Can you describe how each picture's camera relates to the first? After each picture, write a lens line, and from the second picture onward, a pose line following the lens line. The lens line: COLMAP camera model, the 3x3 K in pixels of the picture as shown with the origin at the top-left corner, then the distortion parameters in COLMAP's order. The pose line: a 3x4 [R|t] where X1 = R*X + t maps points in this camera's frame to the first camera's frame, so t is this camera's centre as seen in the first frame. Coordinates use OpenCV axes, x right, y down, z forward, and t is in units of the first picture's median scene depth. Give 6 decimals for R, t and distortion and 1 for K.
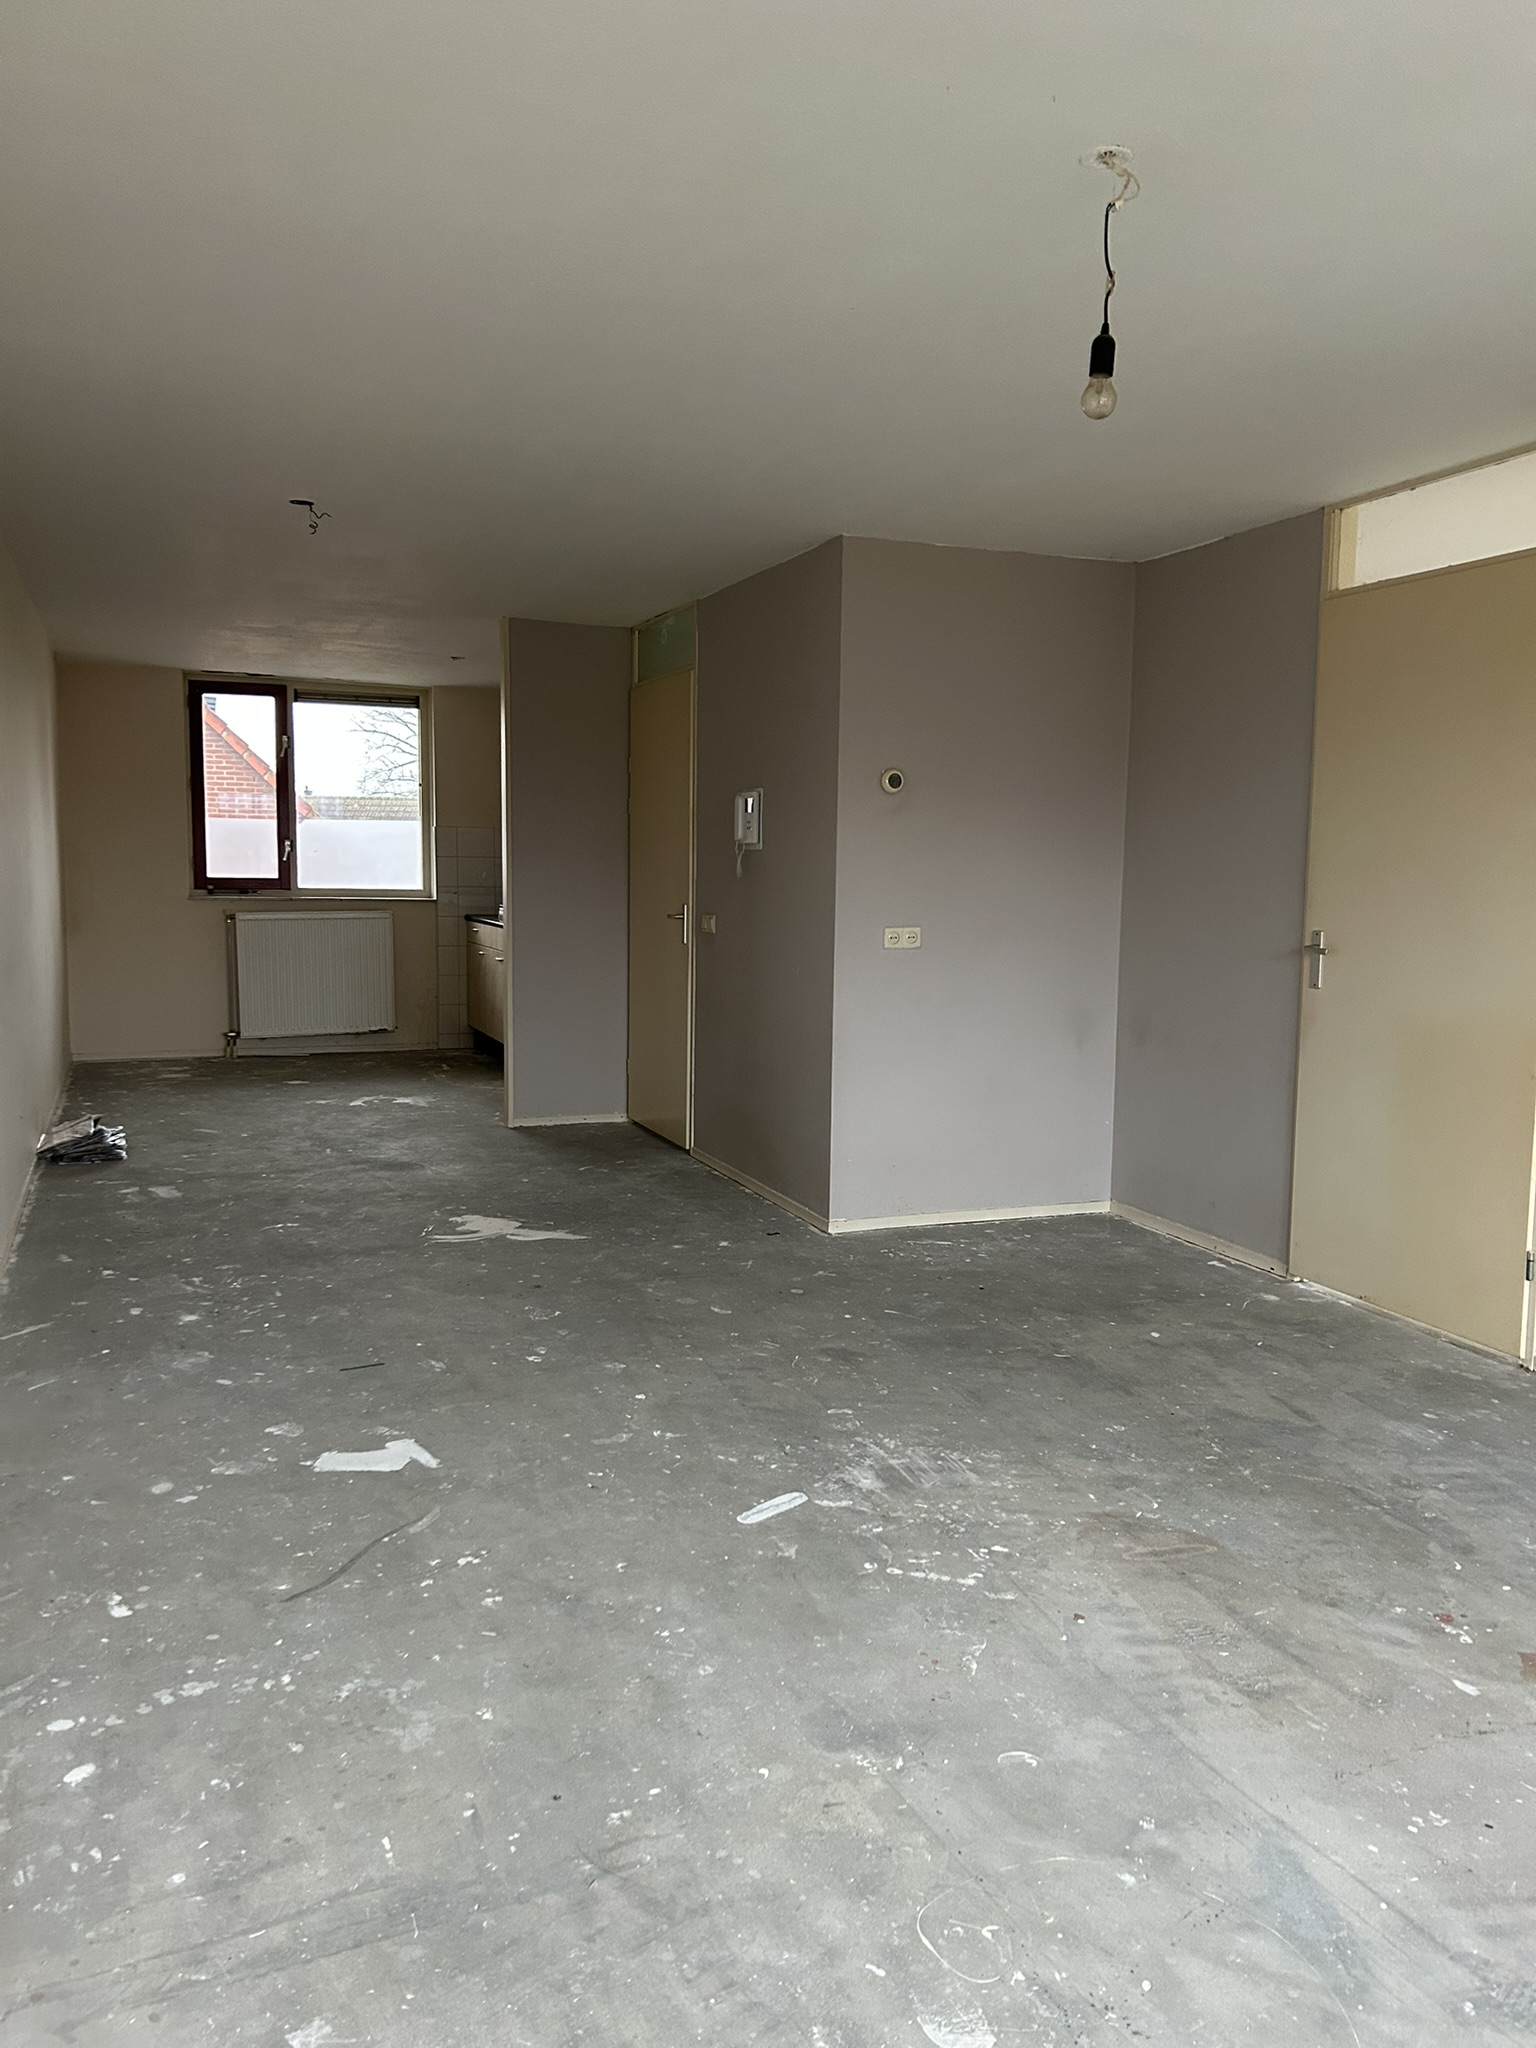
lens RADIAL K [[1558.6, 0, 771.6], [0, 1558.6, 1023.3], [0, 0, 1]] dist [0.006679, -0.001094]
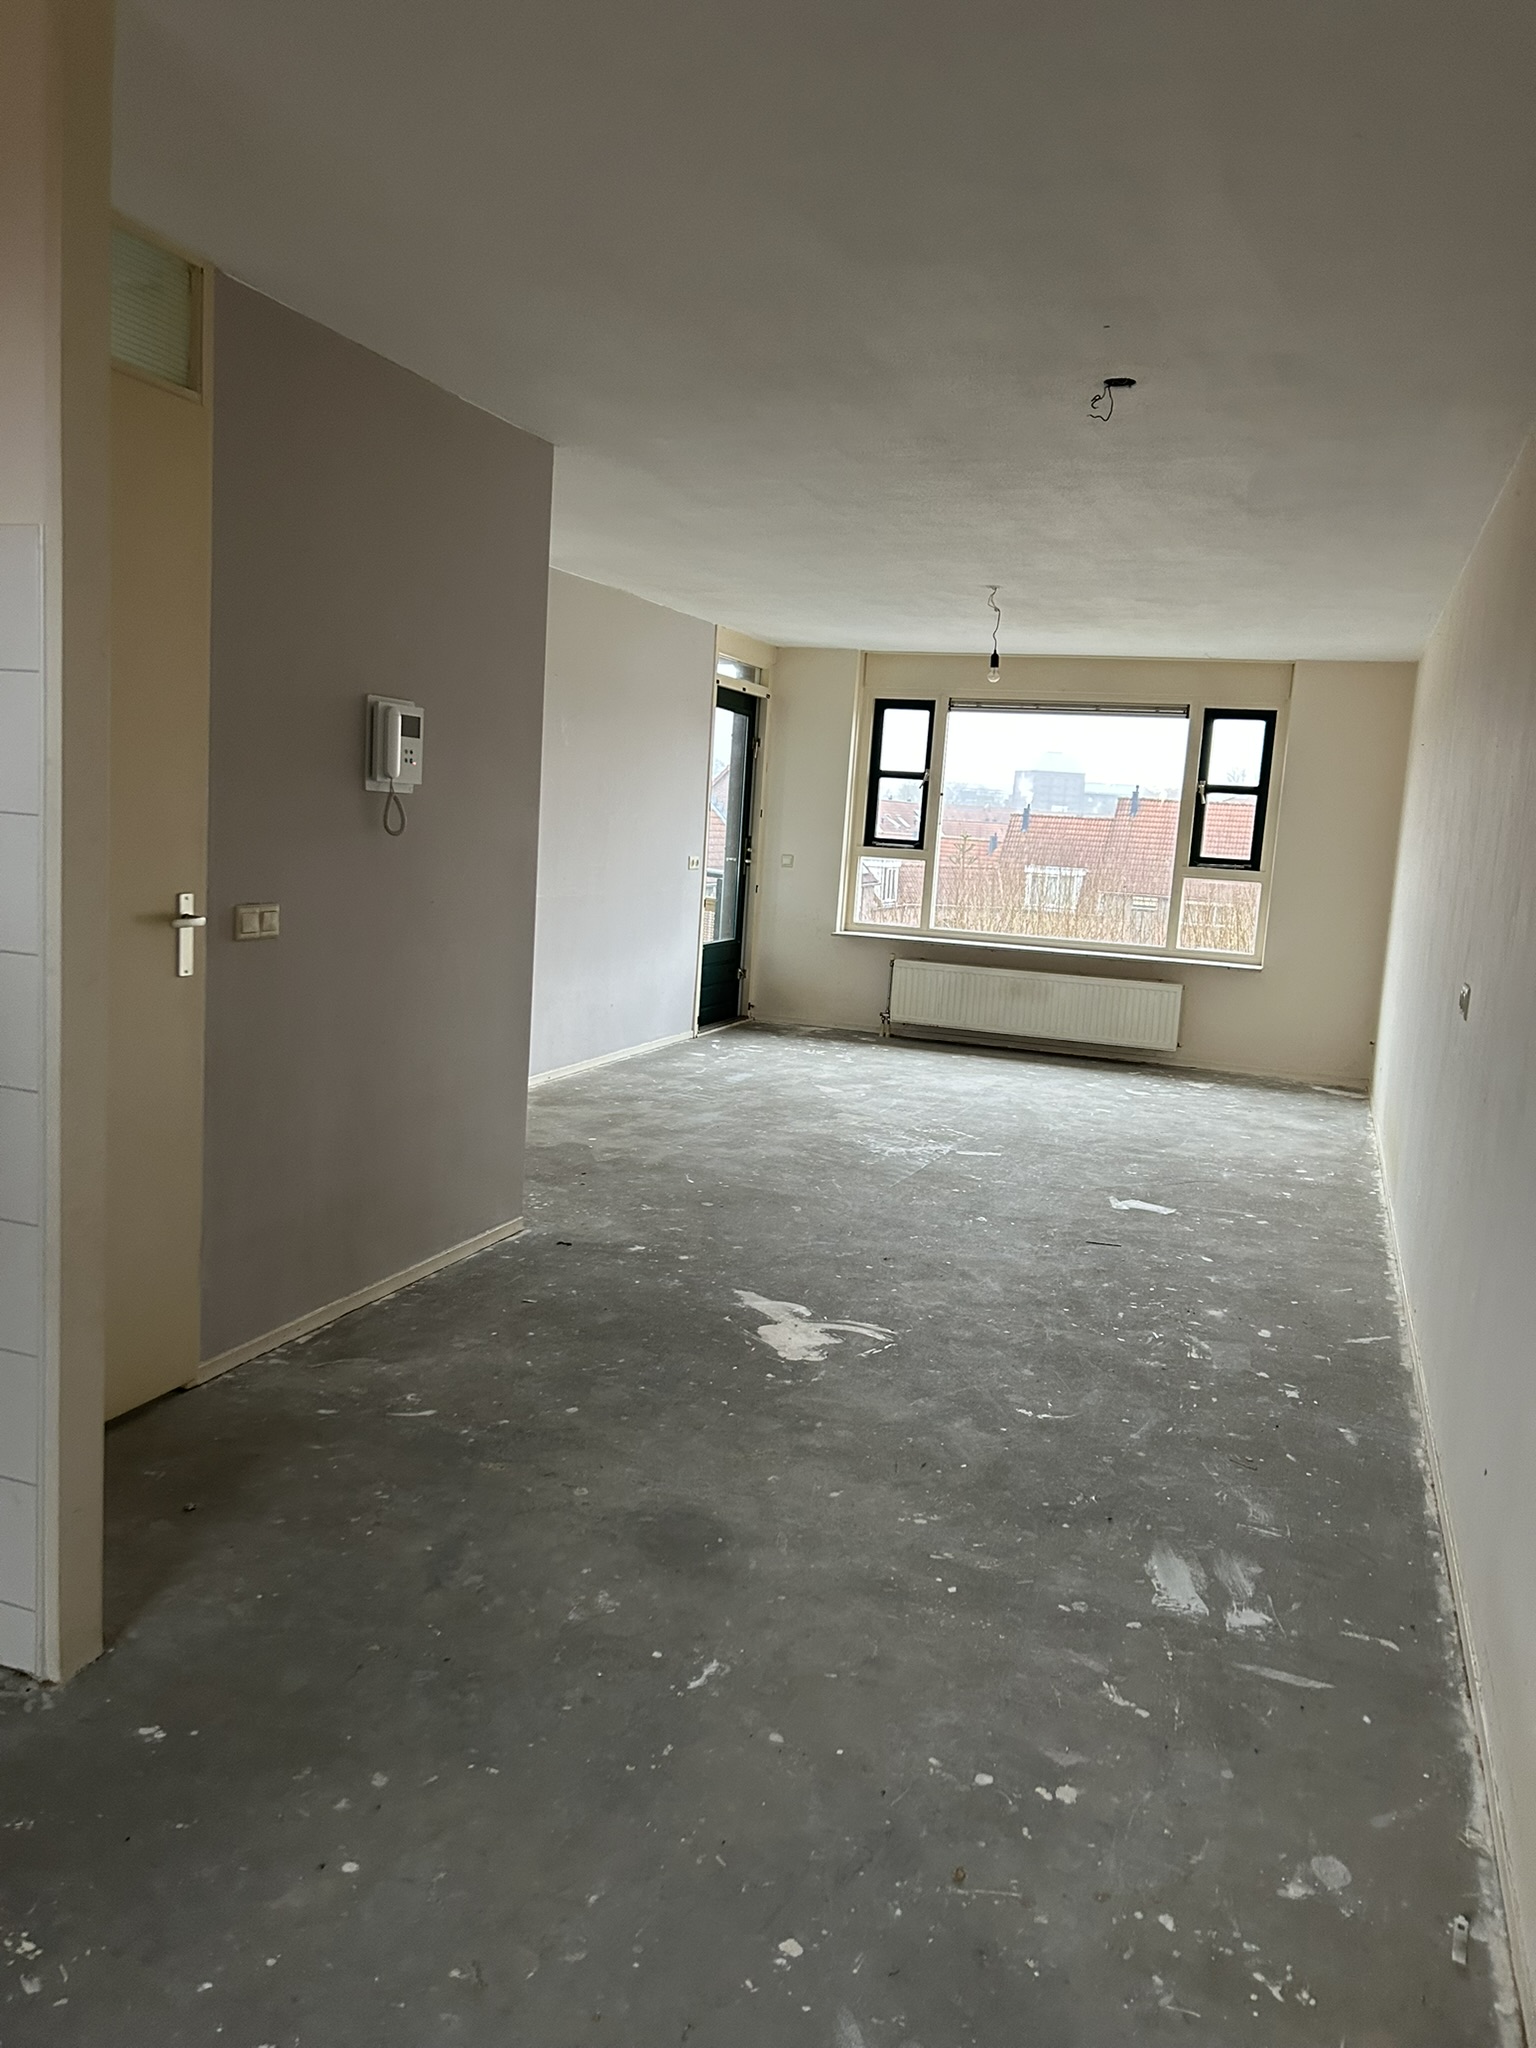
lens RADIAL K [[1558.6, 0, 770.2], [0, 1558.6, 1026.0], [0, 0, 1]] dist [0.006679, -0.001094]
pose [[-0.748530, -0.146961, 0.646611, -0.764510], [-0.002700, 0.975799, 0.218653, -0.213618], [-0.663096, 0.161922, -0.730811, 1.852486]]
